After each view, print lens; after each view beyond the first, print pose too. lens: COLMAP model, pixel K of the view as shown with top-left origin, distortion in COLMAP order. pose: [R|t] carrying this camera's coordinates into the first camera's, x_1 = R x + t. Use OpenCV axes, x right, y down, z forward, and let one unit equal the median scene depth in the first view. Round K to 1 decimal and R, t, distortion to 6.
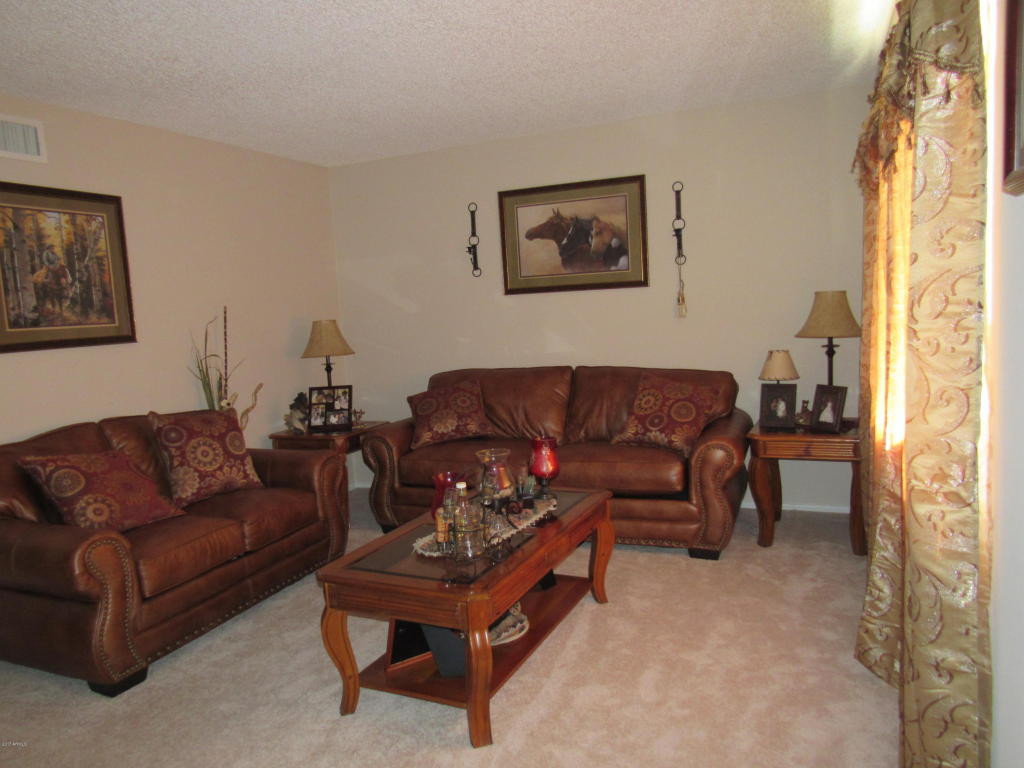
lens RADIAL K [[724.0, 0, 509.6], [0, 724.0, 386.0], [0, 0, 1]] dist [-0.026034, -0.000403]
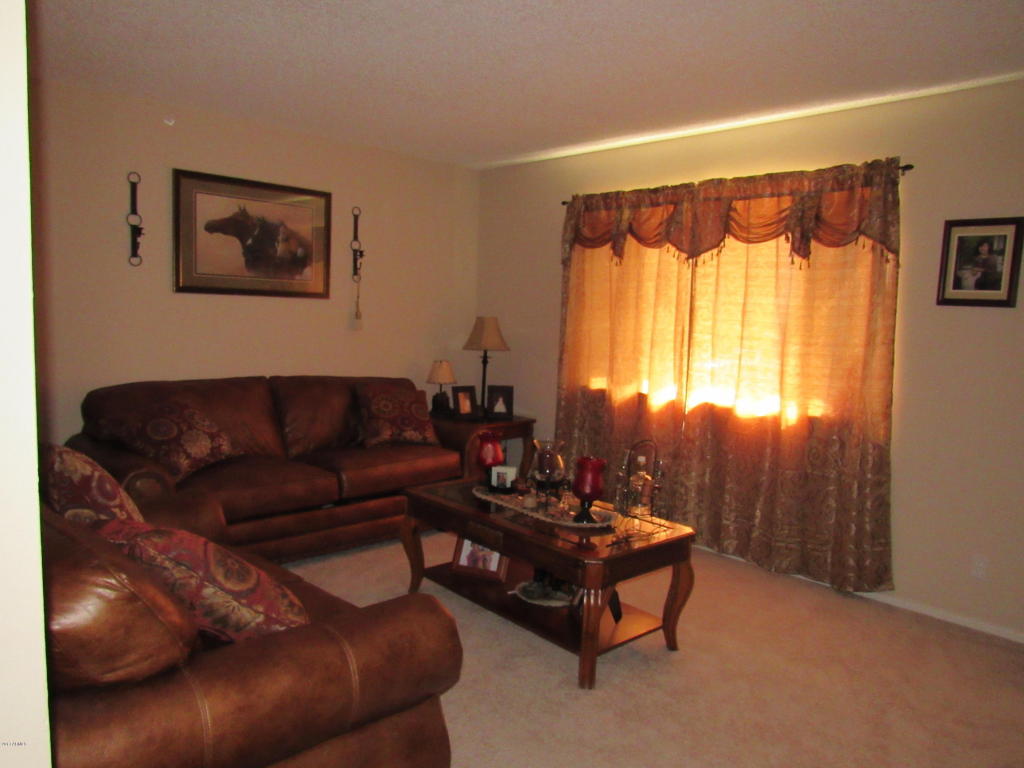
lens RADIAL K [[724.0, 0, 508.3], [0, 724.0, 384.1], [0, 0, 1]] dist [-0.026034, -0.000403]
pose [[0.414172, -0.016931, 0.910041, -0.644549], [0.049083, 0.998788, -0.003756, 0.001713], [-0.908874, 0.046223, 0.414501, 0.332728]]
